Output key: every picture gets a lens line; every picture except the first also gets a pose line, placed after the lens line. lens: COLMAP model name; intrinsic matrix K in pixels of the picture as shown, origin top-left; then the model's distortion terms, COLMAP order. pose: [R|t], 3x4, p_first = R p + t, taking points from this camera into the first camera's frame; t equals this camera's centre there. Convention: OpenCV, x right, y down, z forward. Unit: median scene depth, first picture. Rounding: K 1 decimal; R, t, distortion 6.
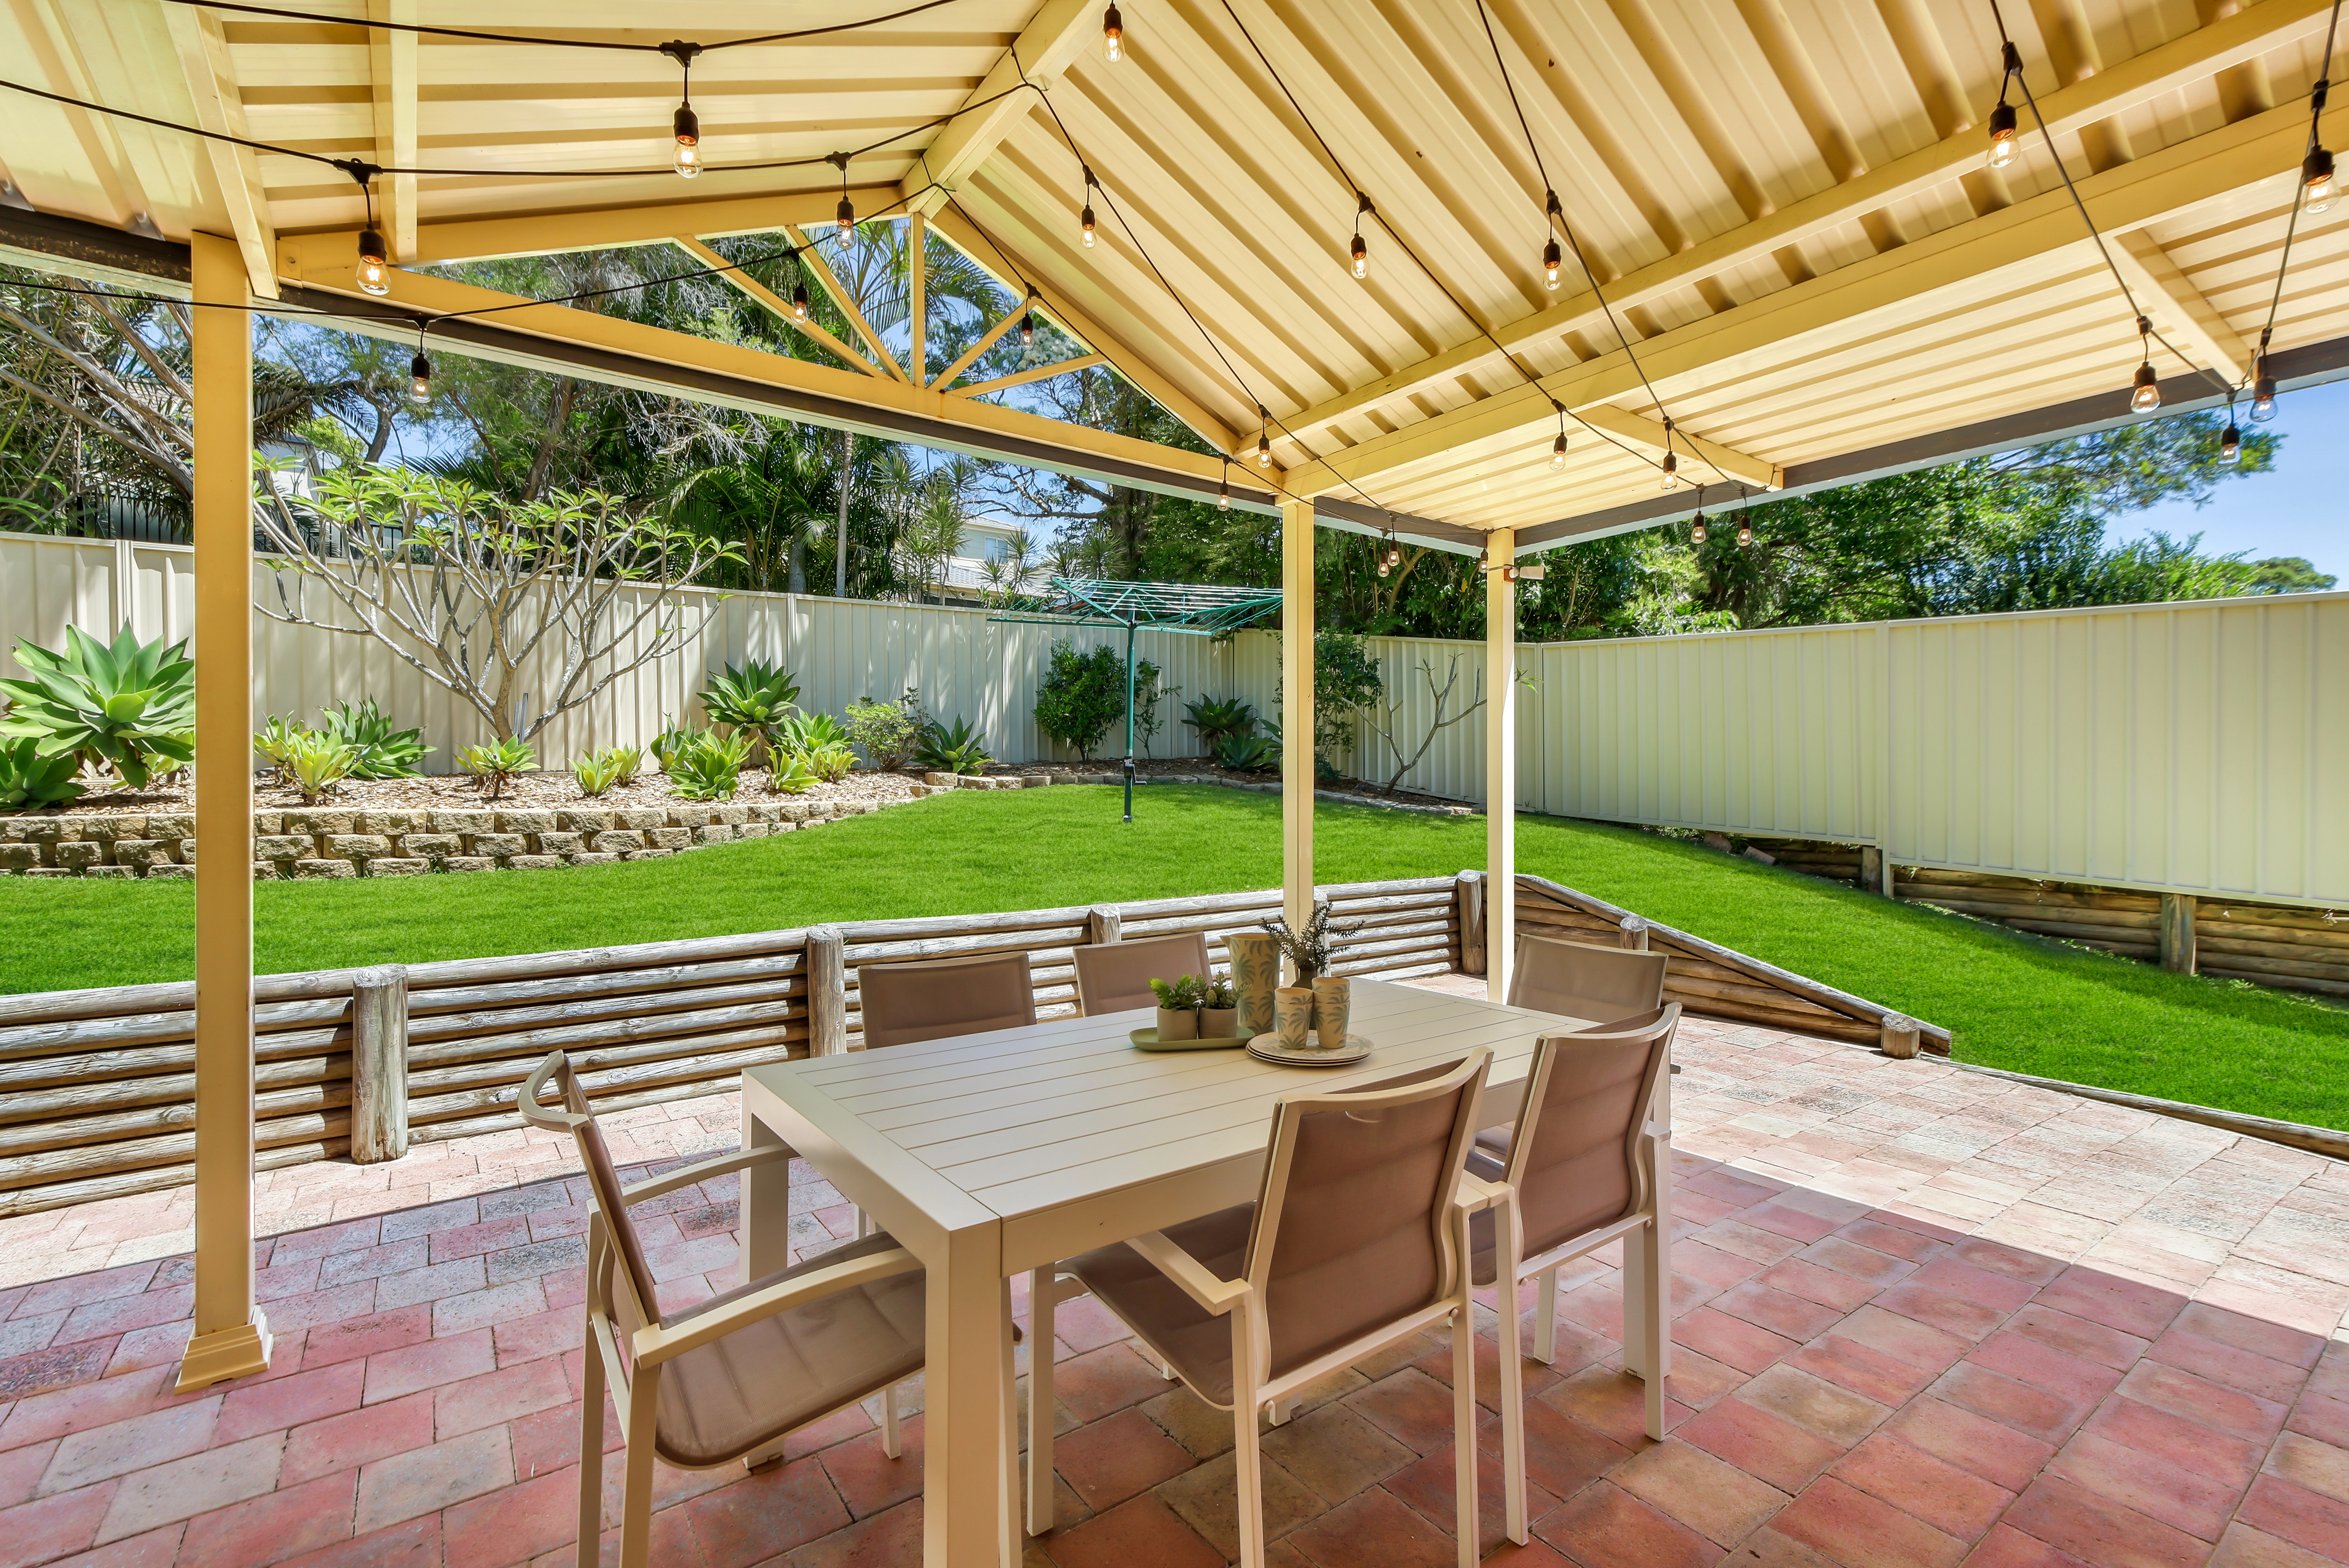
lens RADIAL K [[1038.6, 0, 1174.5], [0, 1038.6, 784.0], [0, 0, 1]] dist [0.002599, 0.000441]
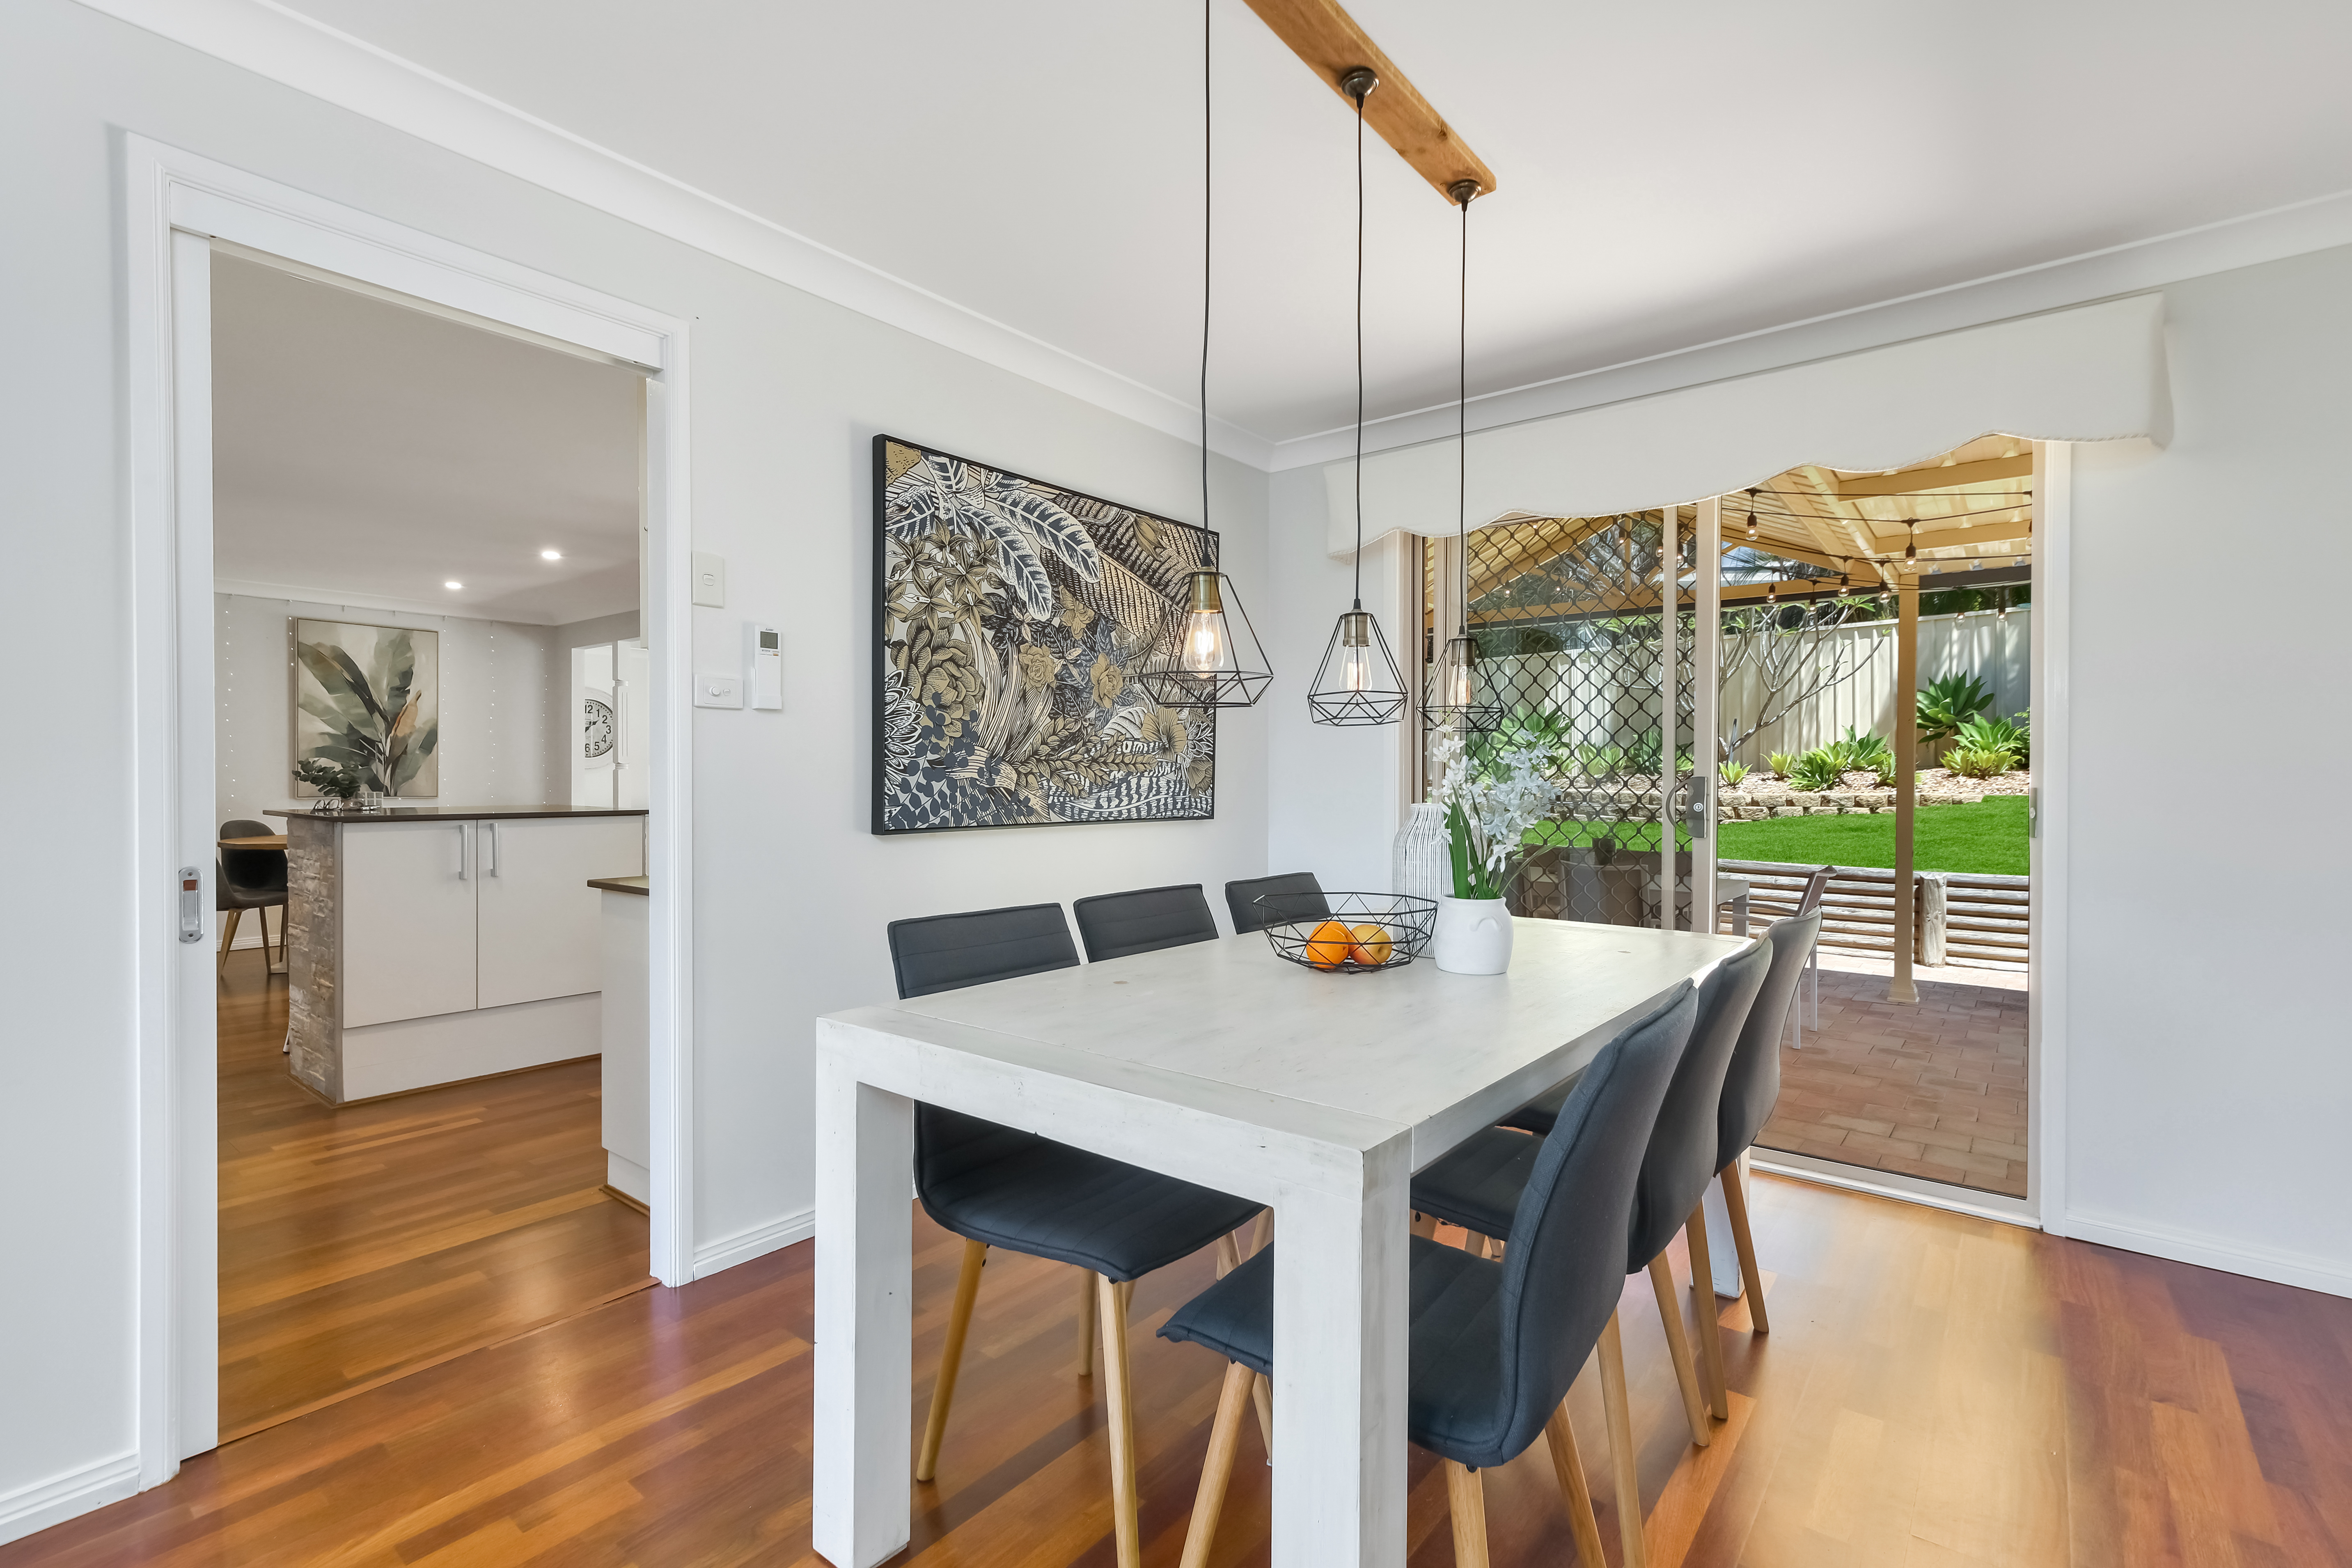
lens RADIAL K [[1040.0, 0, 1176.0], [0, 1040.0, 784.0], [0, 0, 1]] dist [0.002599, 0.000441]
pose [[0.259885, 0.012420, -0.965560, 0.809497], [-0.002464, 0.999923, 0.012199, -0.009948], [0.965637, -0.000791, 0.259895, -0.261574]]
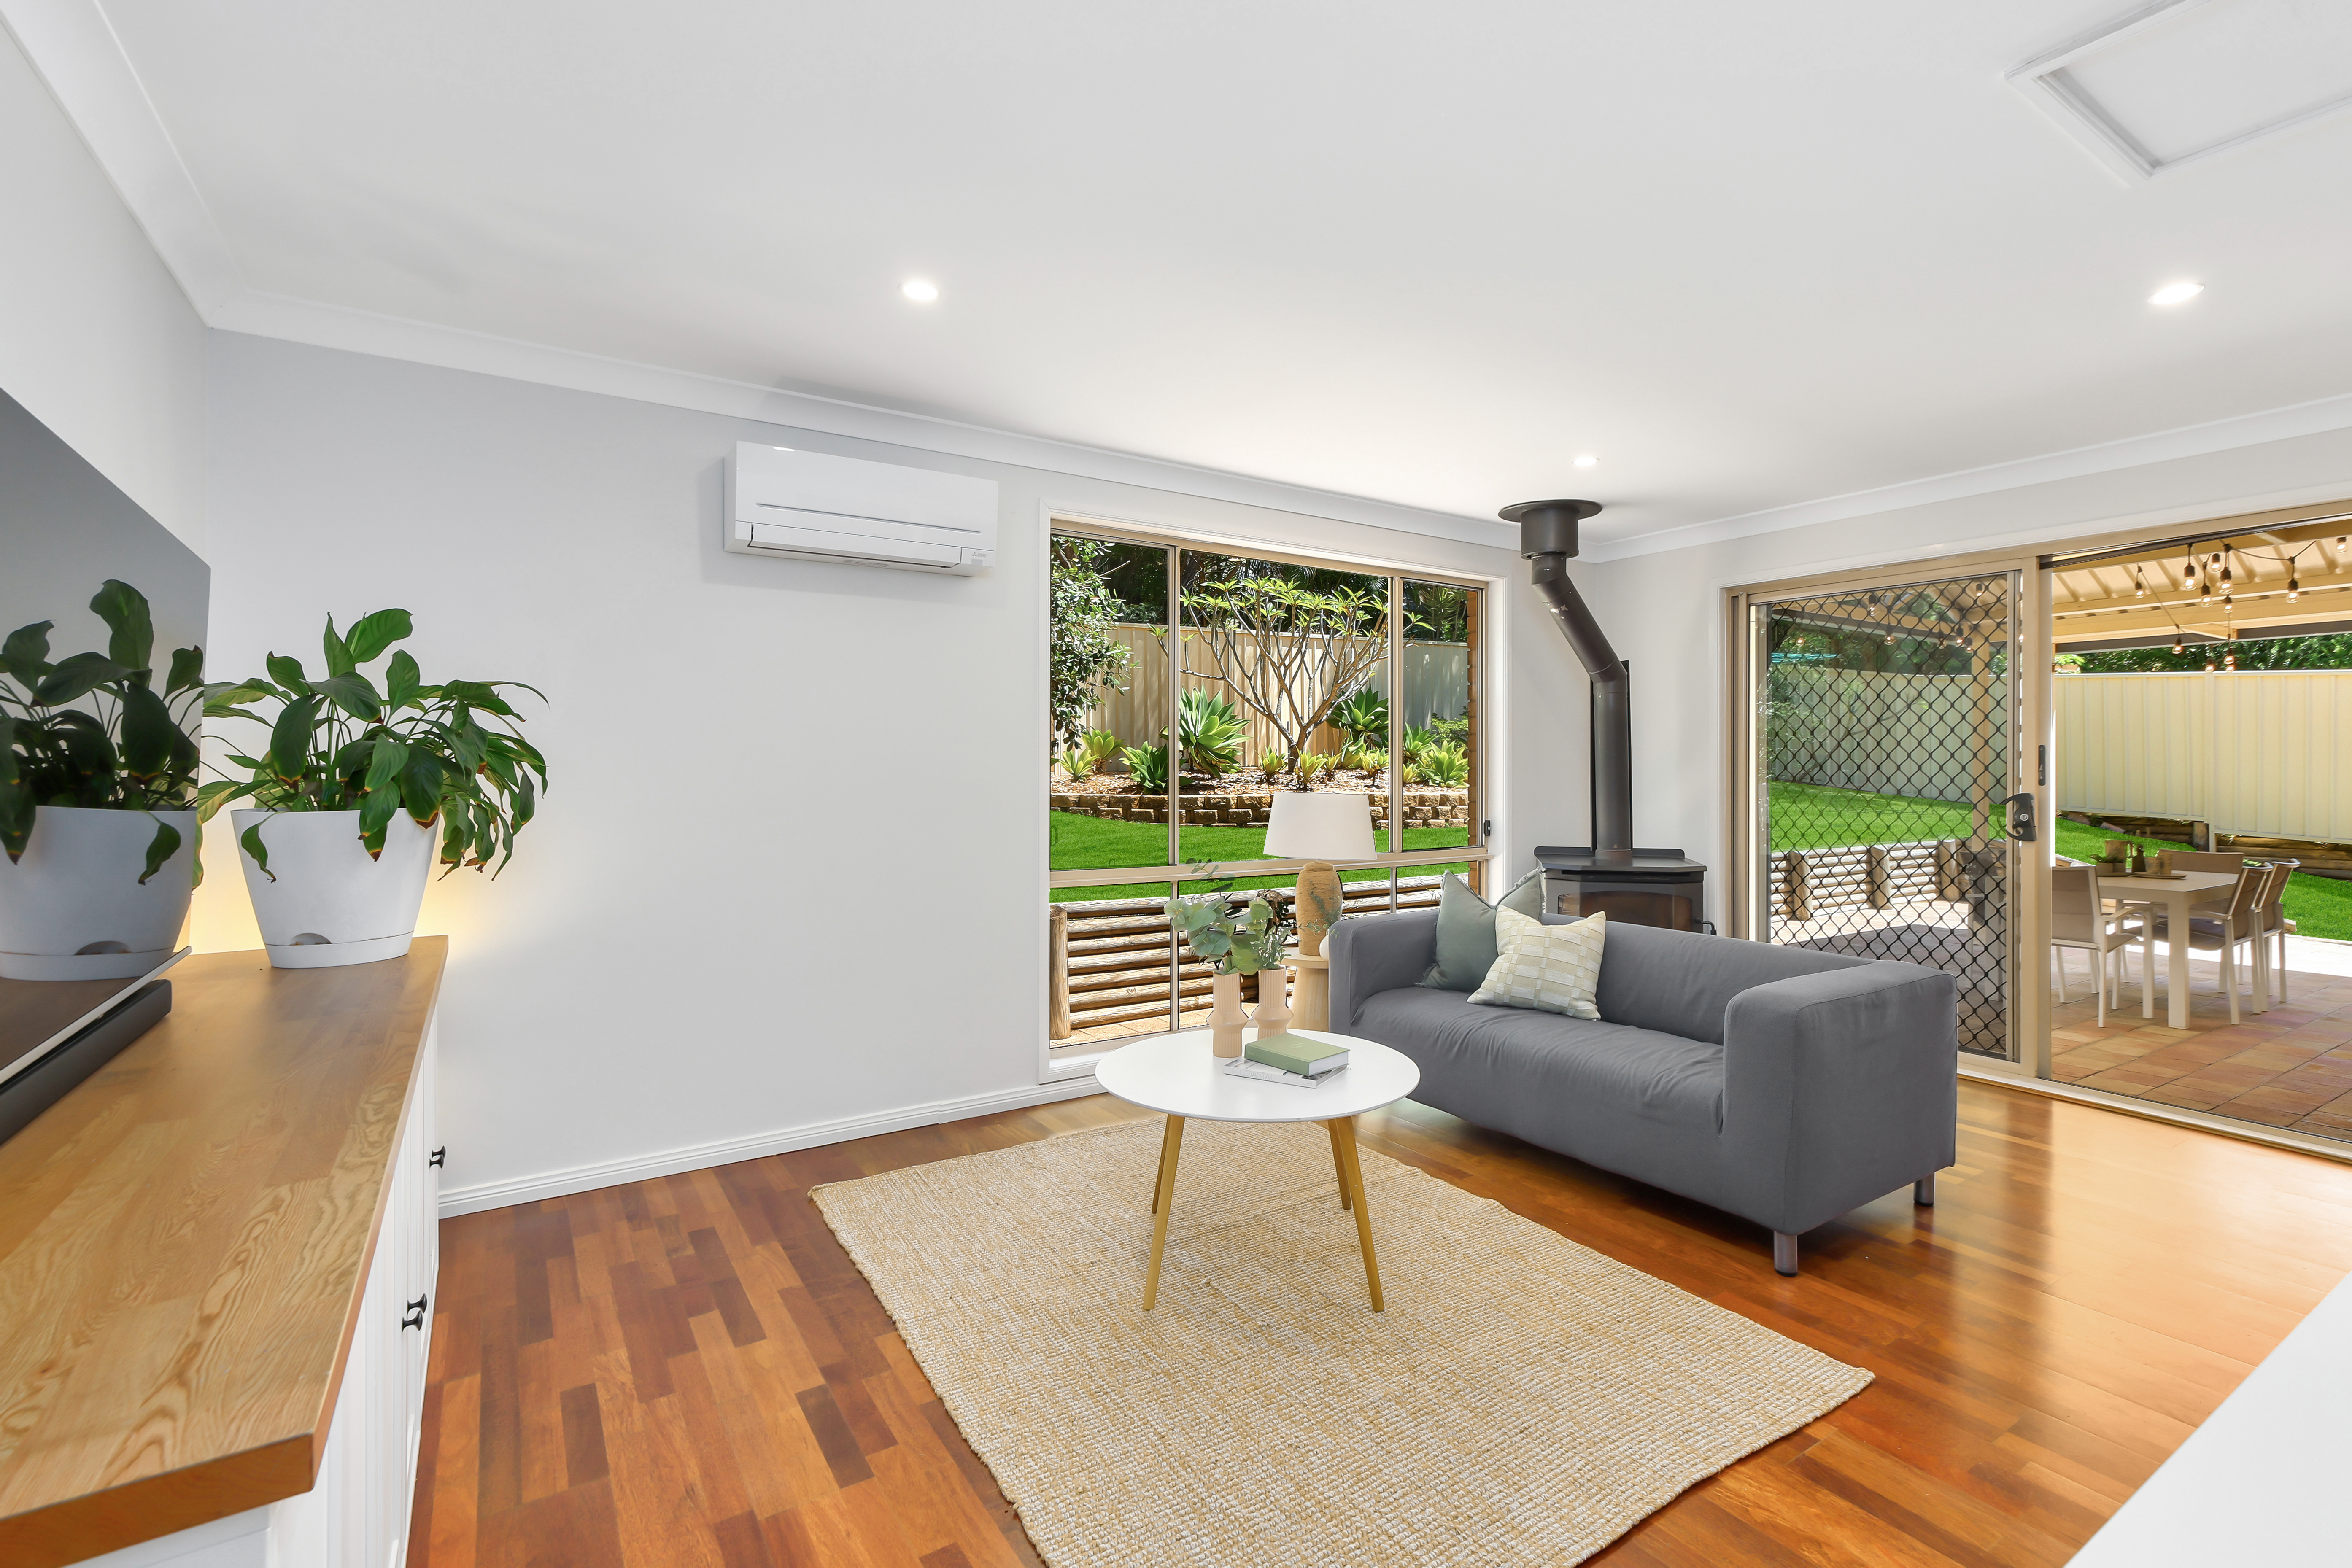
lens RADIAL K [[1070.2, 0, 1176.0], [0, 1070.2, 784.0], [0, 0, 1]] dist [0.000784, 0.000158]
pose [[0.998469, 0.004763, -0.055101, -0.858116], [-0.003790, 0.999835, 0.017749, -0.020746], [0.055177, -0.017513, 0.998323, -0.753317]]
